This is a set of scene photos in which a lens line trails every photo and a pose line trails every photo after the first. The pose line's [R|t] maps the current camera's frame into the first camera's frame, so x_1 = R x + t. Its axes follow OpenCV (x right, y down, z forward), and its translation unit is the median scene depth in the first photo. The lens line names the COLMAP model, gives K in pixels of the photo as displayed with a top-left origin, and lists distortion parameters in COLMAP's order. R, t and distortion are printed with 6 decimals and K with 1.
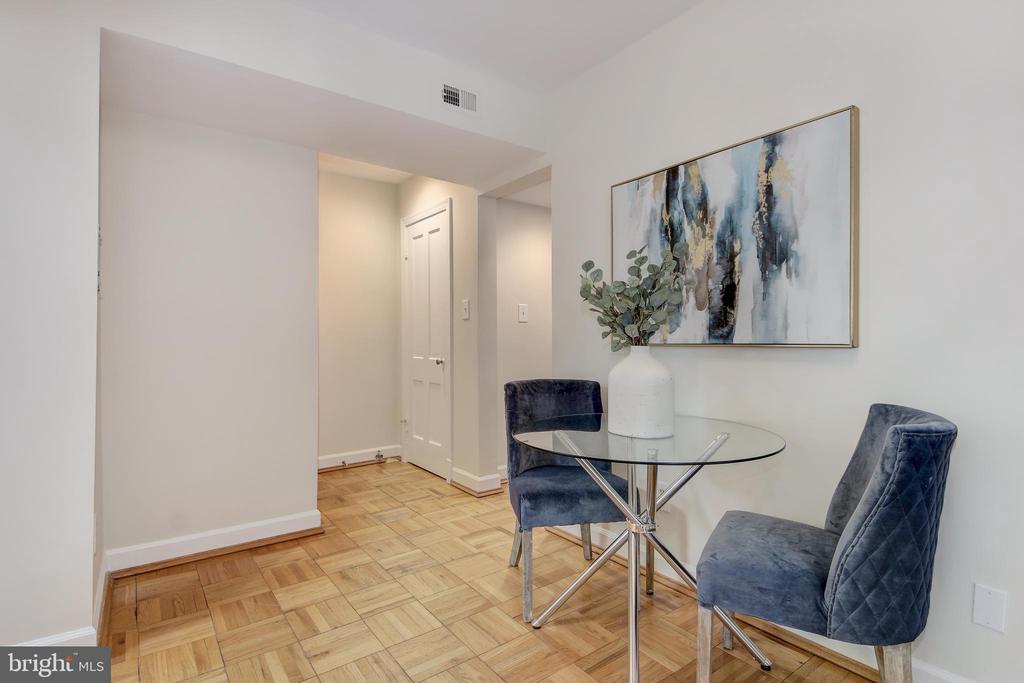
lens RADIAL K [[492.4, 0, 512.0], [0, 492.4, 343.9], [0, 0, 1]] dist [-0.000238, -0.000360]
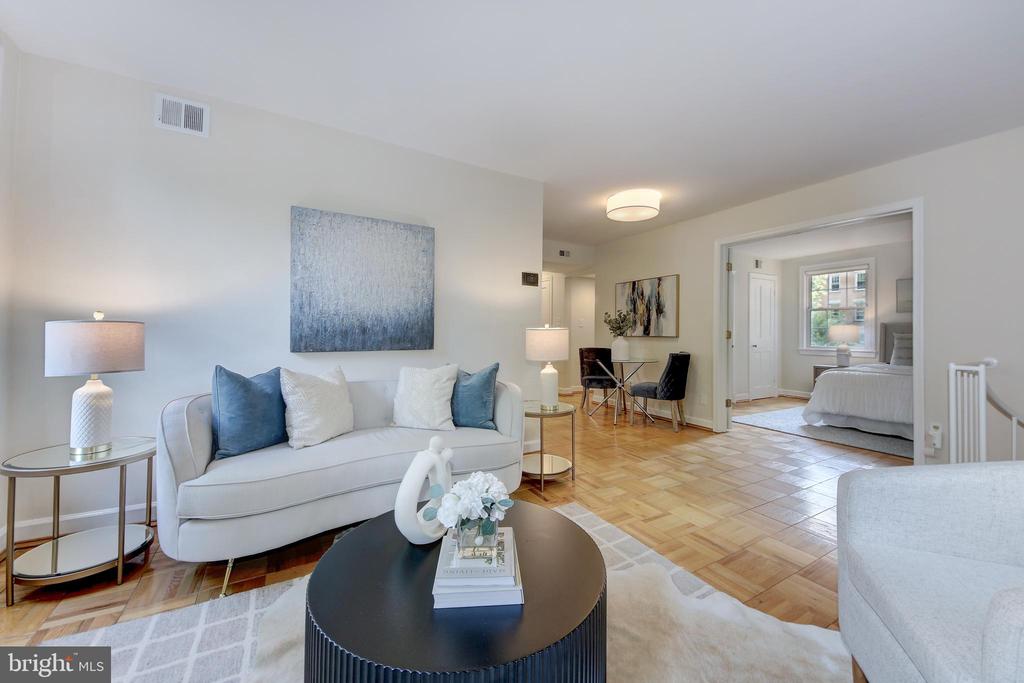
lens RADIAL K [[389.7, 0, 514.3], [0, 389.7, 333.2], [0, 0, 1]] dist [0.013151, -0.004023]
pose [[0.994926, 0.012329, -0.099847, -0.215904], [-0.013602, 0.999835, -0.012077, 0.025122], [0.099682, 0.013374, 0.994929, -1.788136]]
